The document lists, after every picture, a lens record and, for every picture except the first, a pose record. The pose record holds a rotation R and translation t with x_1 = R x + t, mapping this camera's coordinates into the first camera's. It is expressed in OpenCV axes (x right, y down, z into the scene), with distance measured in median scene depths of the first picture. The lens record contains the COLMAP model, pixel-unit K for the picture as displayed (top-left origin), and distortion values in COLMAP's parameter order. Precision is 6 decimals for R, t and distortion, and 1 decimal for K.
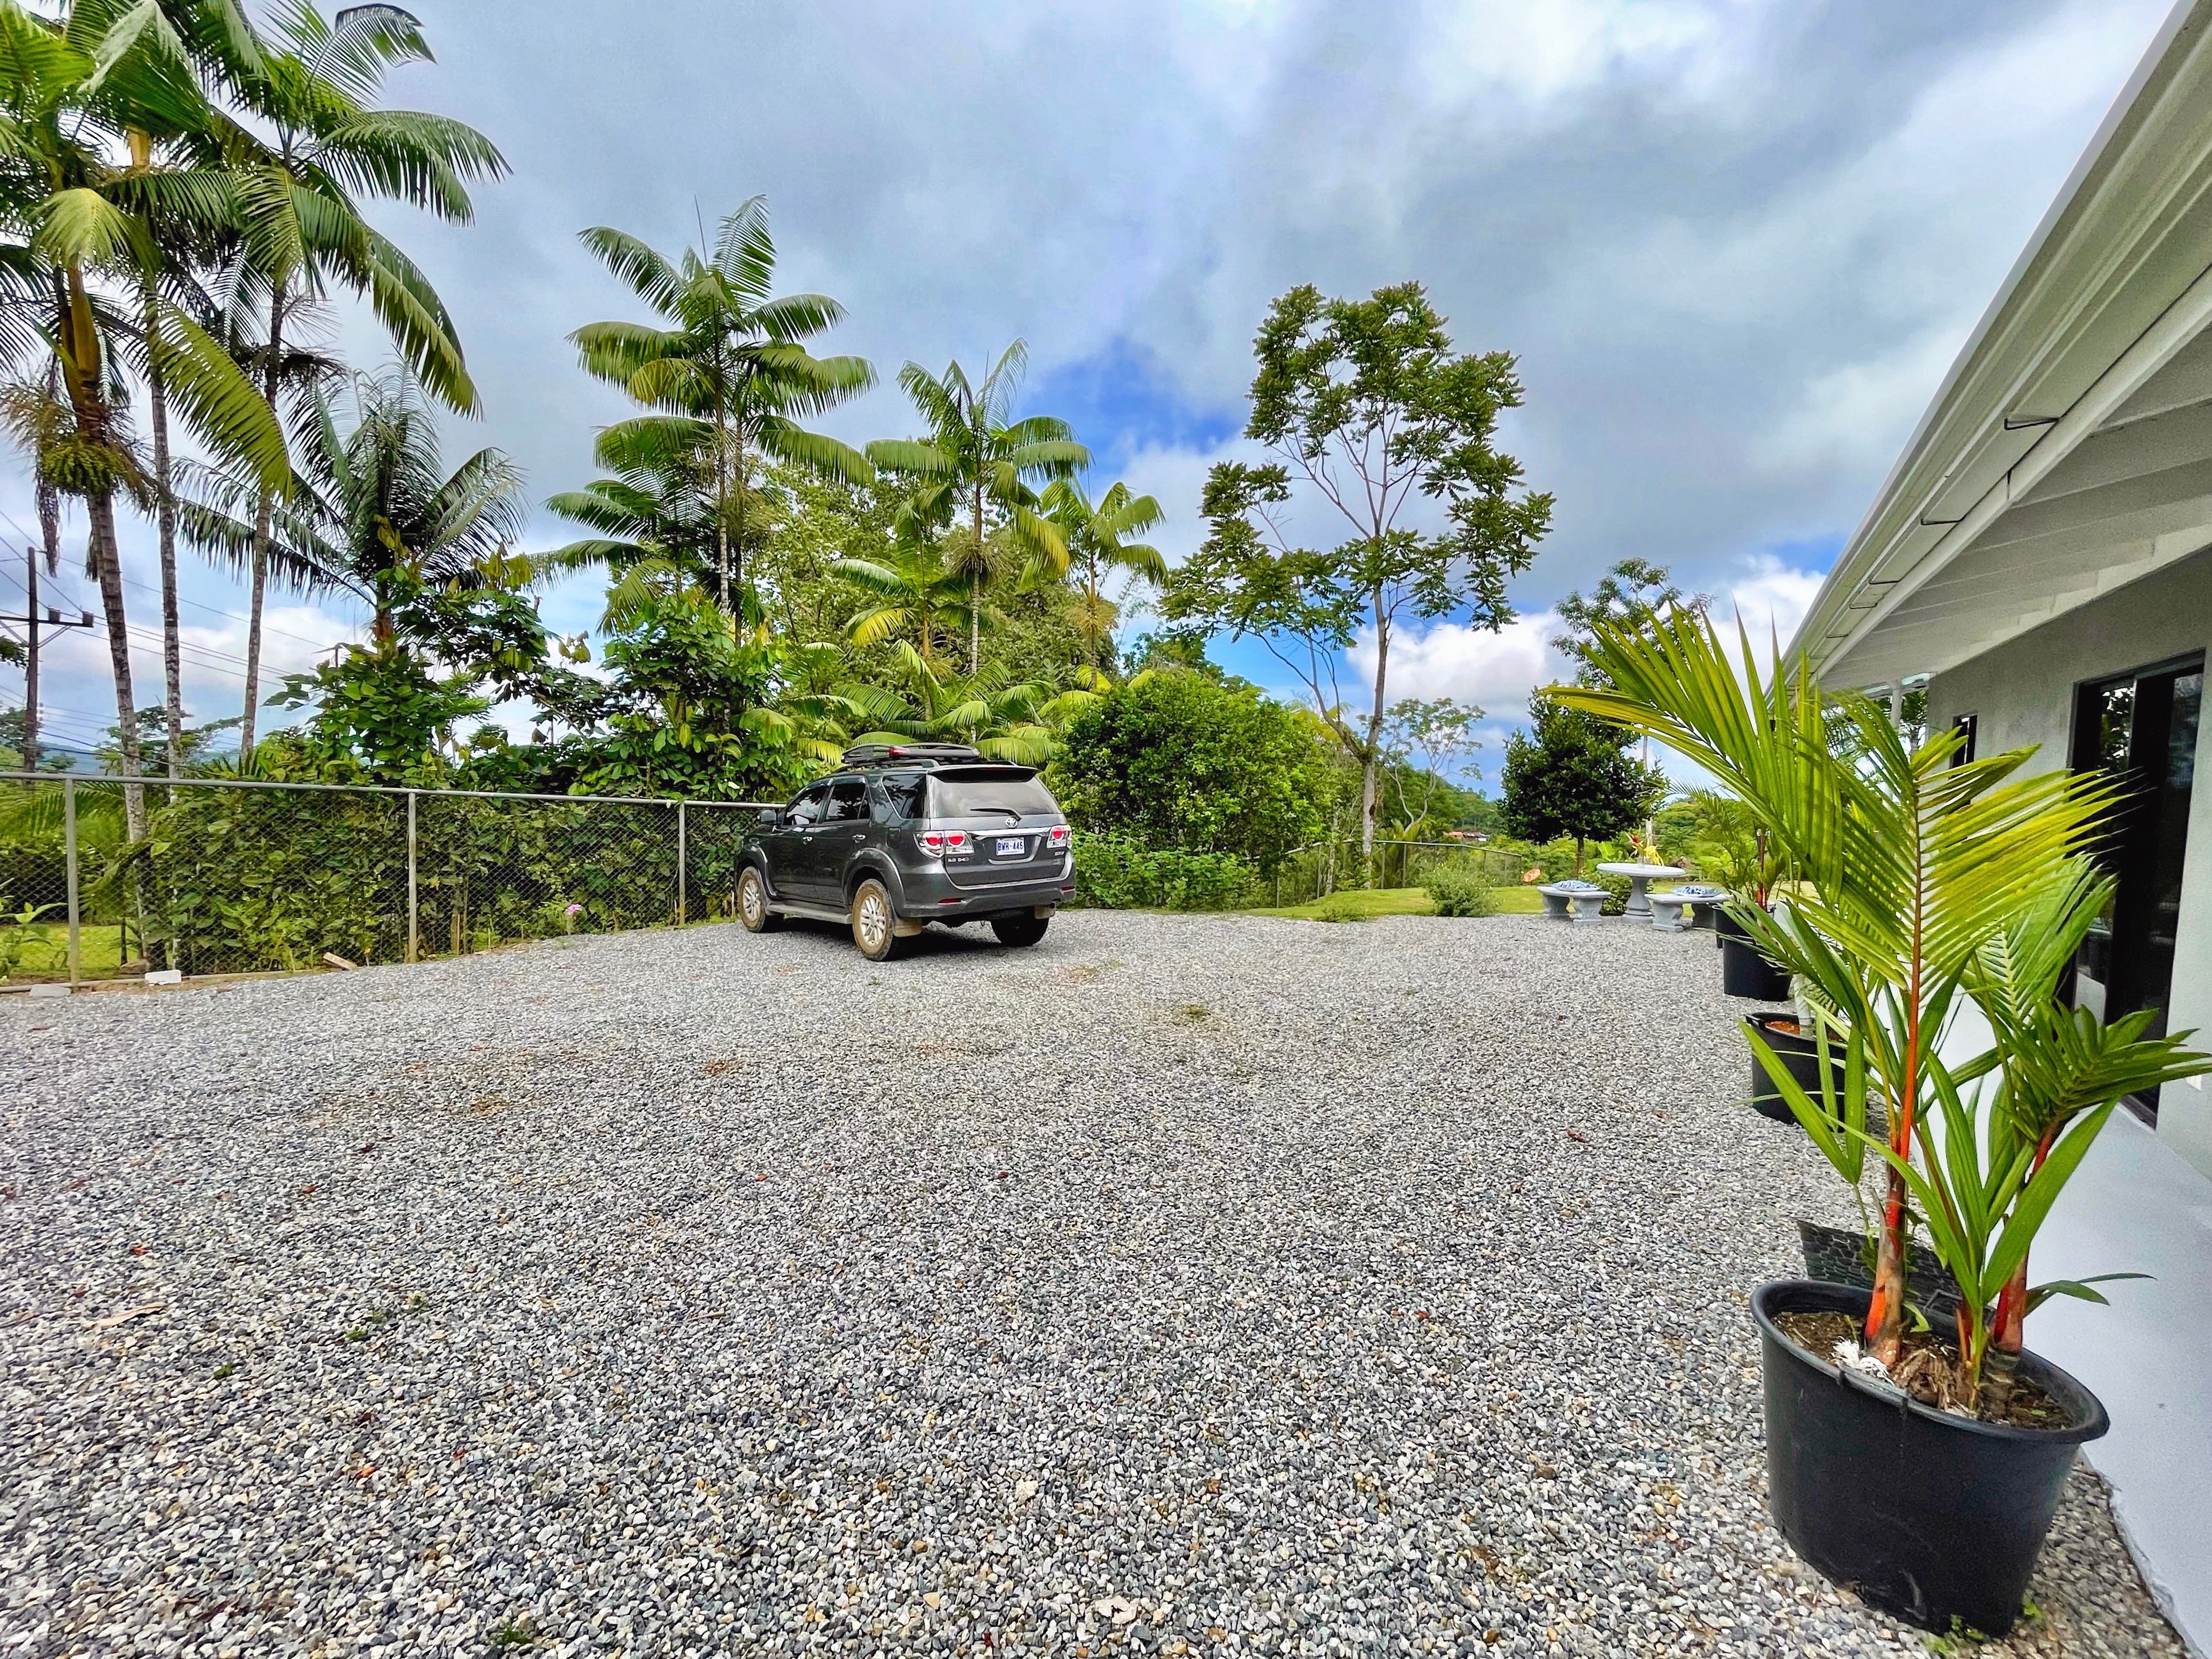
lens RADIAL K [[907.3, 0, 1114.7], [0, 907.3, 834.4], [0, 0, 1]] dist [-0.004516, 0.000255]
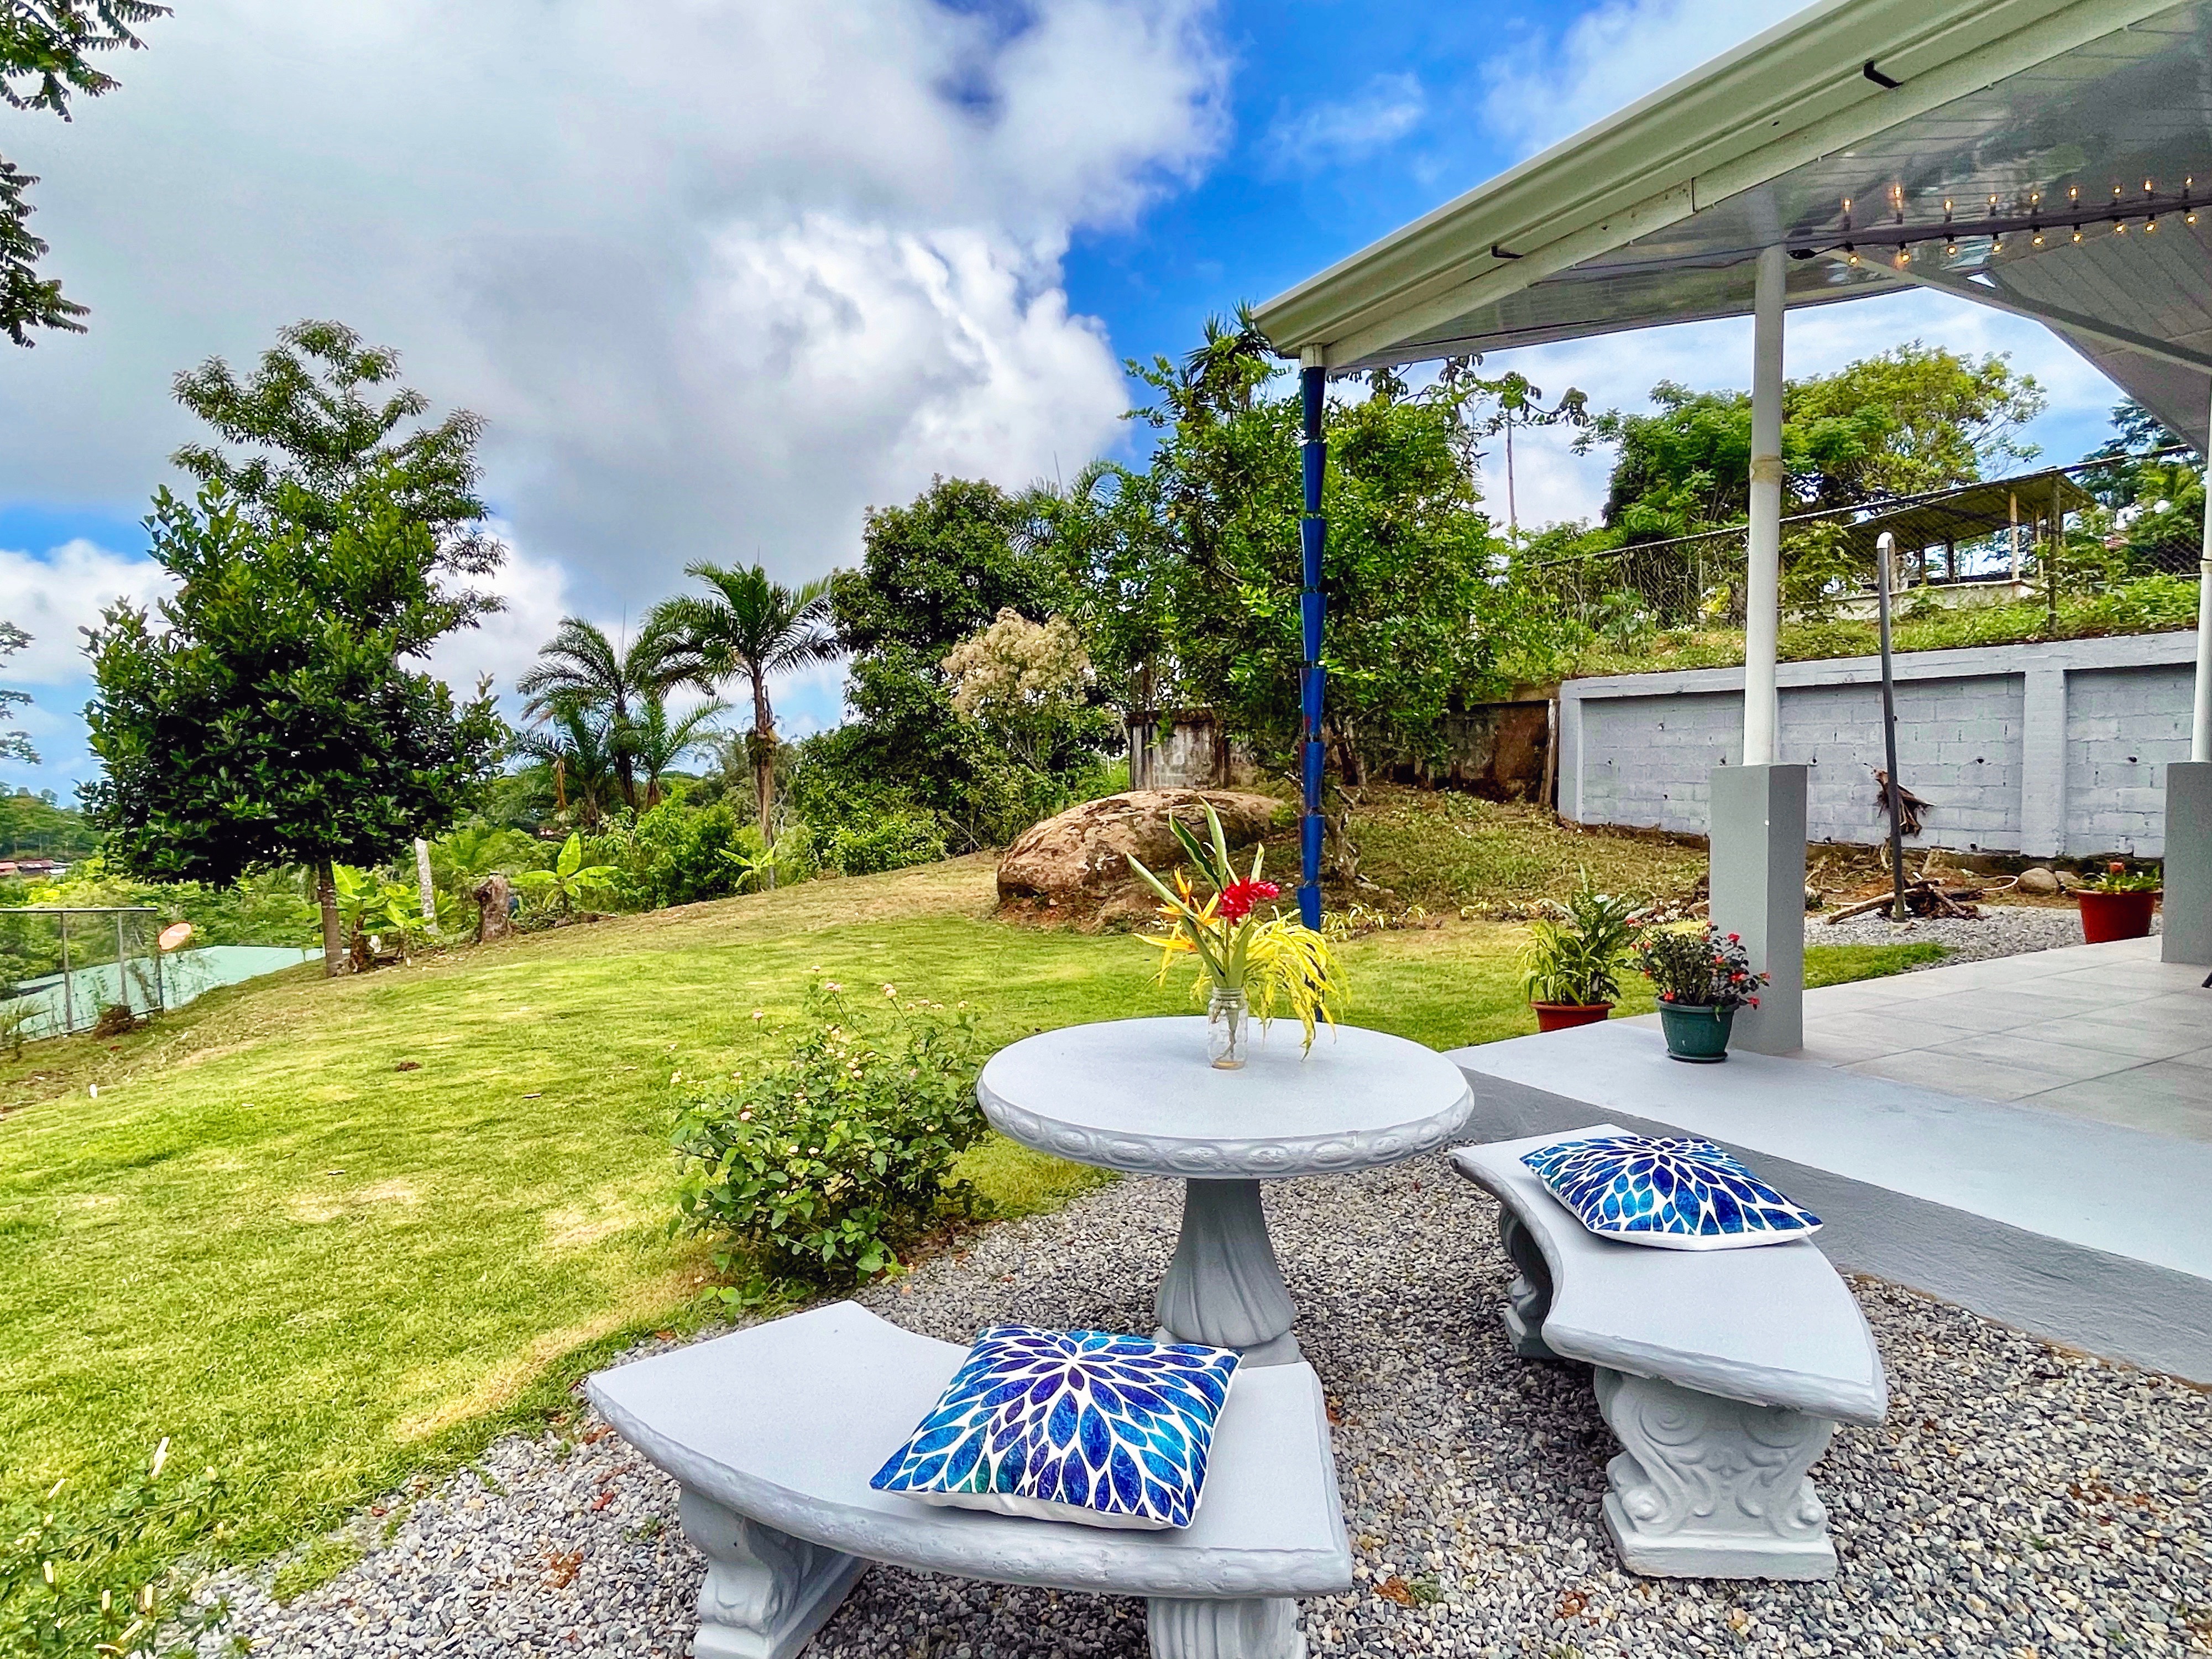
lens RADIAL K [[1190.8, 0, 1091.1], [0, 1190.8, 835.1], [0, 0, 1]] dist [-0.005391, -0.000424]
pose [[0.447399, -0.088450, 0.889950, 0.133097], [0.086878, 0.994689, 0.055184, -0.006642], [-0.890104, 0.052628, 0.452708, 0.317704]]
